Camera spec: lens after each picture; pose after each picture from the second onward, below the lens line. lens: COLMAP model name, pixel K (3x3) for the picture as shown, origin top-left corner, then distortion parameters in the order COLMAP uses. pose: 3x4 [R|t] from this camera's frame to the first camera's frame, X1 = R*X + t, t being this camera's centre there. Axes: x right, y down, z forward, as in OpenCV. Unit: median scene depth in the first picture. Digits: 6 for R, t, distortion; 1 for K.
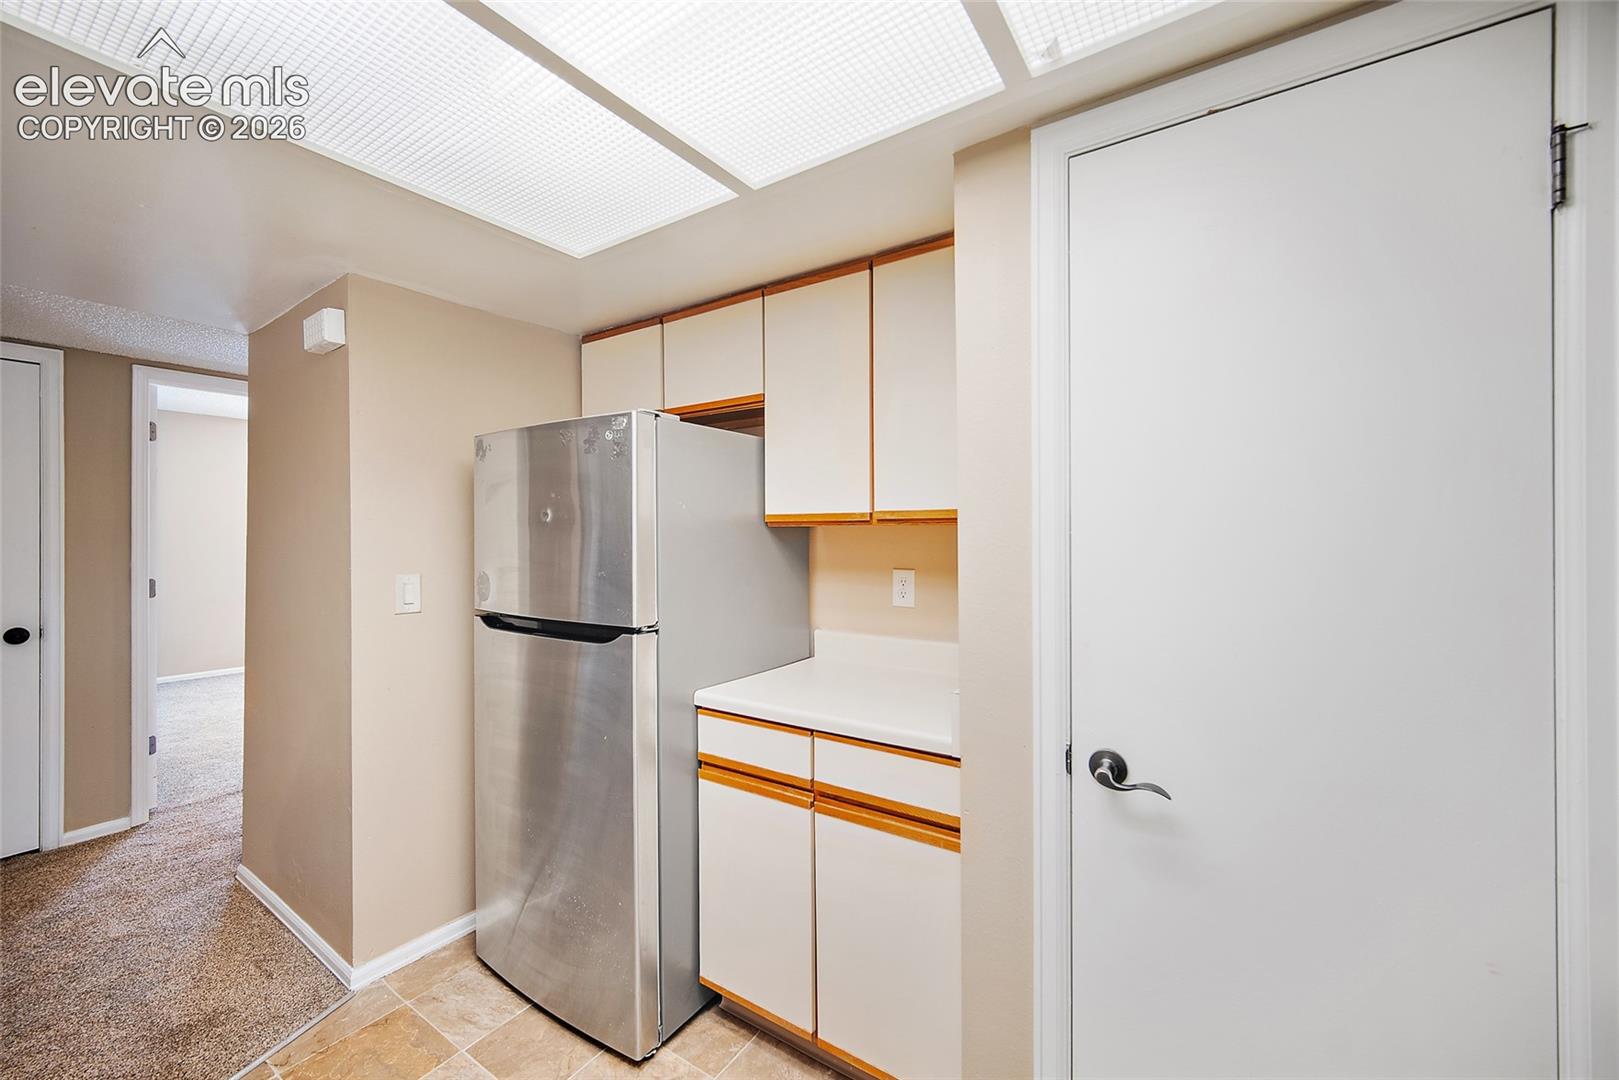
lens RADIAL K [[647.4, 0, 785.7], [0, 647.4, 531.7], [0, 0, 1]] dist [-0.003930, -0.000389]
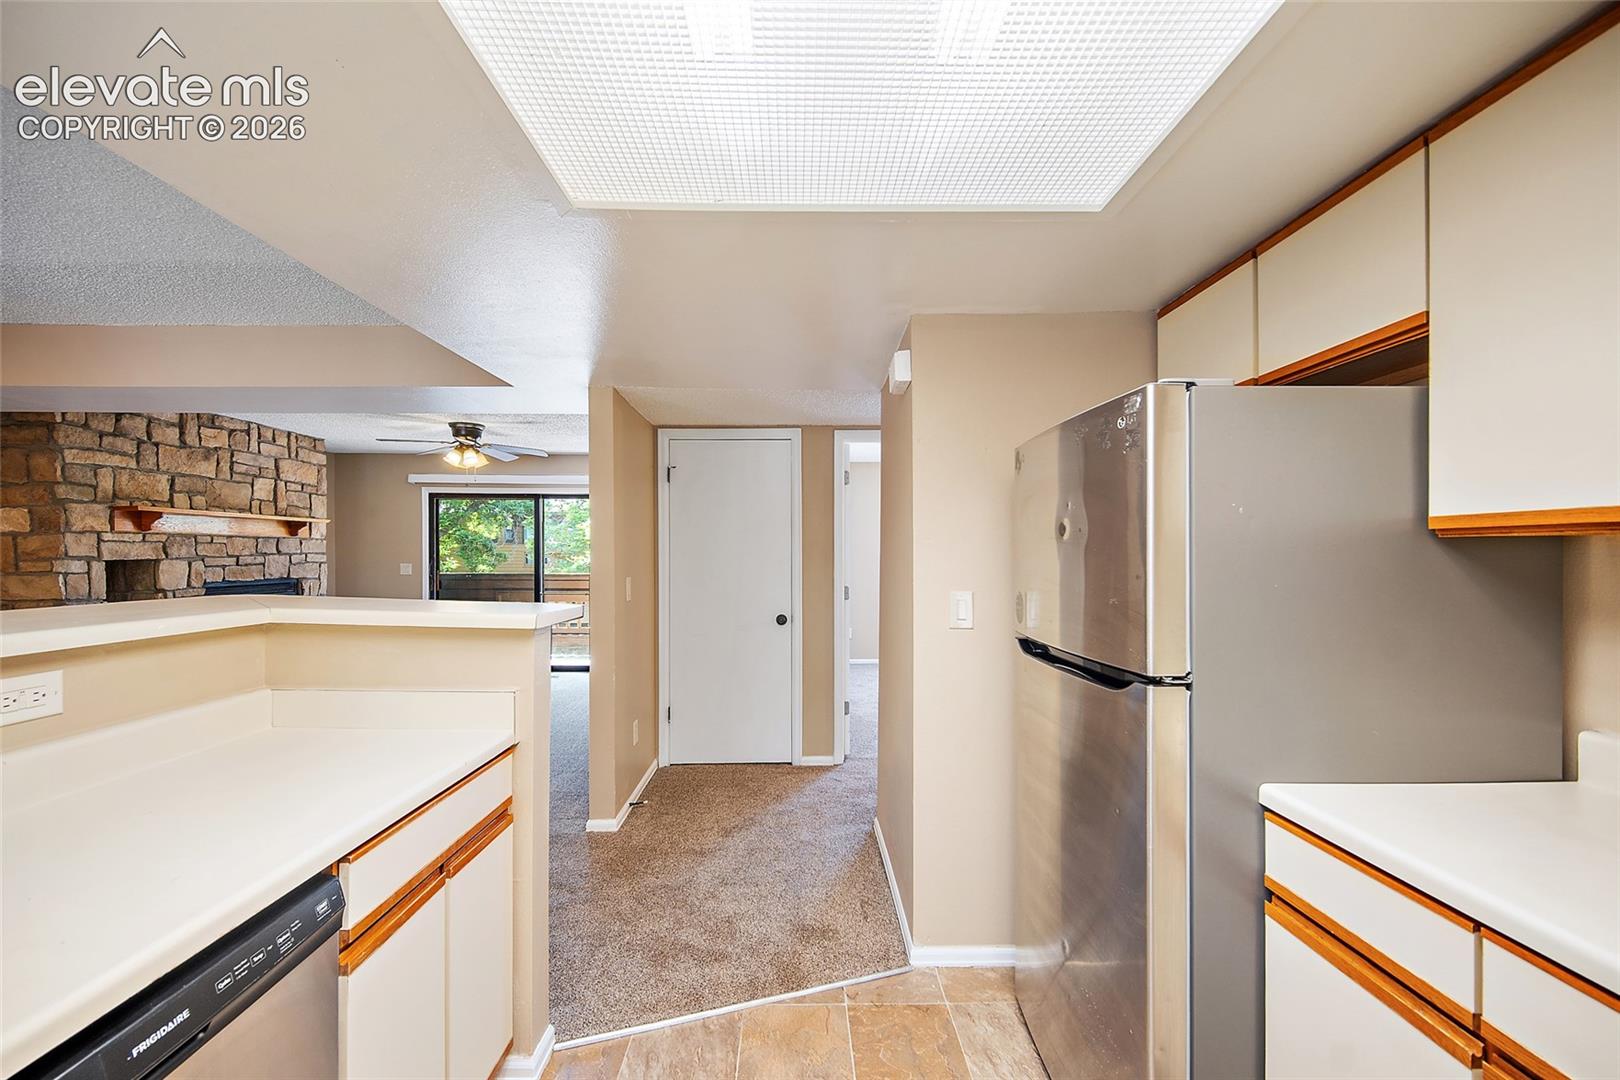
lens RADIAL K [[647.8, 0, 806.8], [0, 647.8, 559.1], [0, 0, 1]] dist [-0.003930, -0.000389]
pose [[0.587226, 0.005710, -0.809403, 0.111614], [0.003424, 0.999949, 0.009538, 0.004293], [0.809416, -0.008373, 0.587176, 0.200265]]
